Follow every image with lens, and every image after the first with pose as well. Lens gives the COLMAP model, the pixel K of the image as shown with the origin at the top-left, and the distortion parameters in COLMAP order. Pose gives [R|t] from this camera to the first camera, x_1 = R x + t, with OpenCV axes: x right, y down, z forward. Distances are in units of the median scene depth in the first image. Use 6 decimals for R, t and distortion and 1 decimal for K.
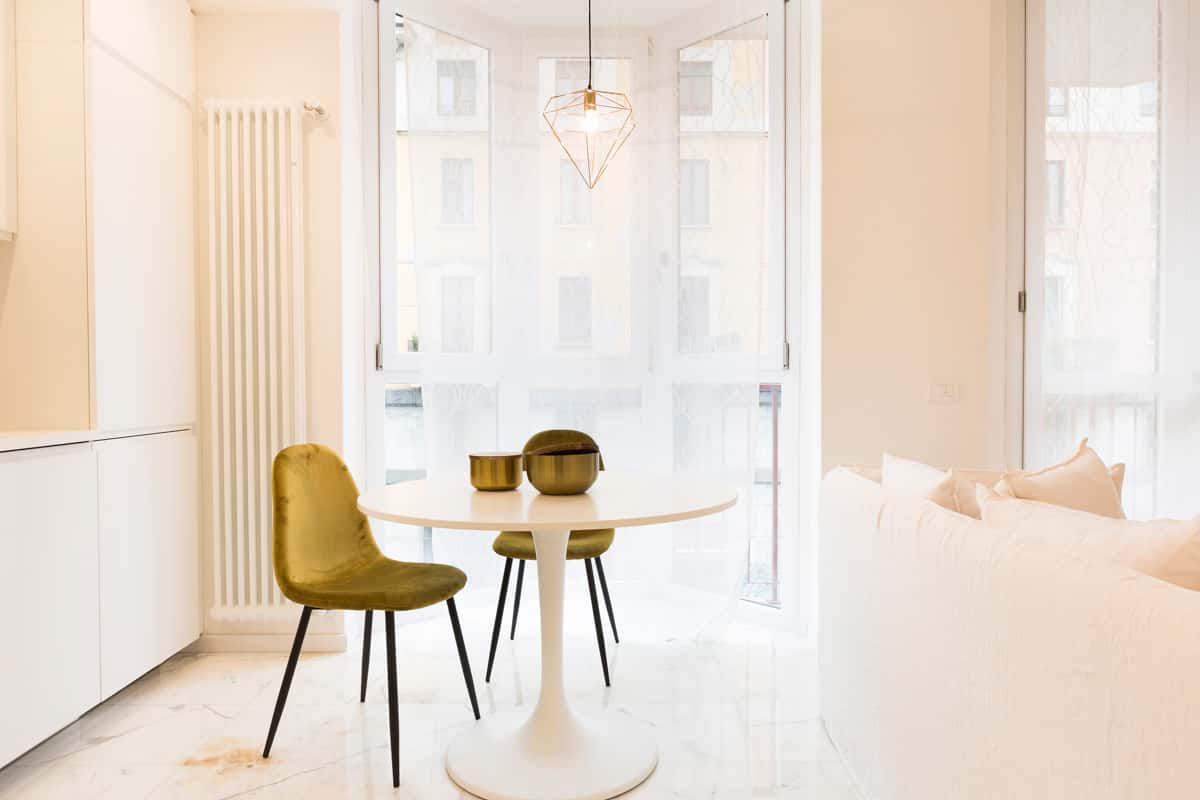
lens RADIAL K [[774.3, 0, 592.4], [0, 774.3, 390.2], [0, 0, 1]] dist [-0.001388, -0.003277]
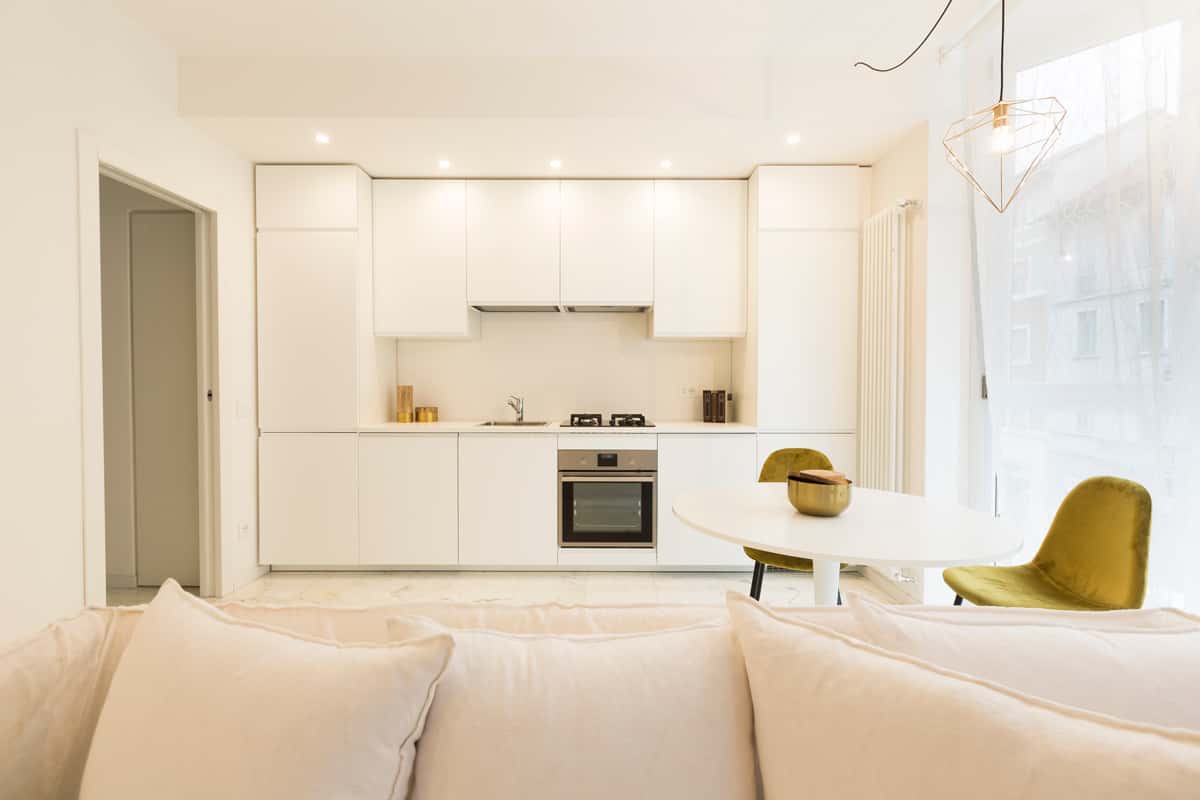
lens RADIAL K [[530.5, 0, 599.7], [0, 530.5, 394.5], [0, 0, 1]] dist [0.002348, -0.000339]
pose [[-0.027125, 0.015522, -0.999512, 0.685891], [-0.010405, 0.999821, 0.015809, -0.049722], [0.999578, 0.010829, -0.026959, 0.585109]]
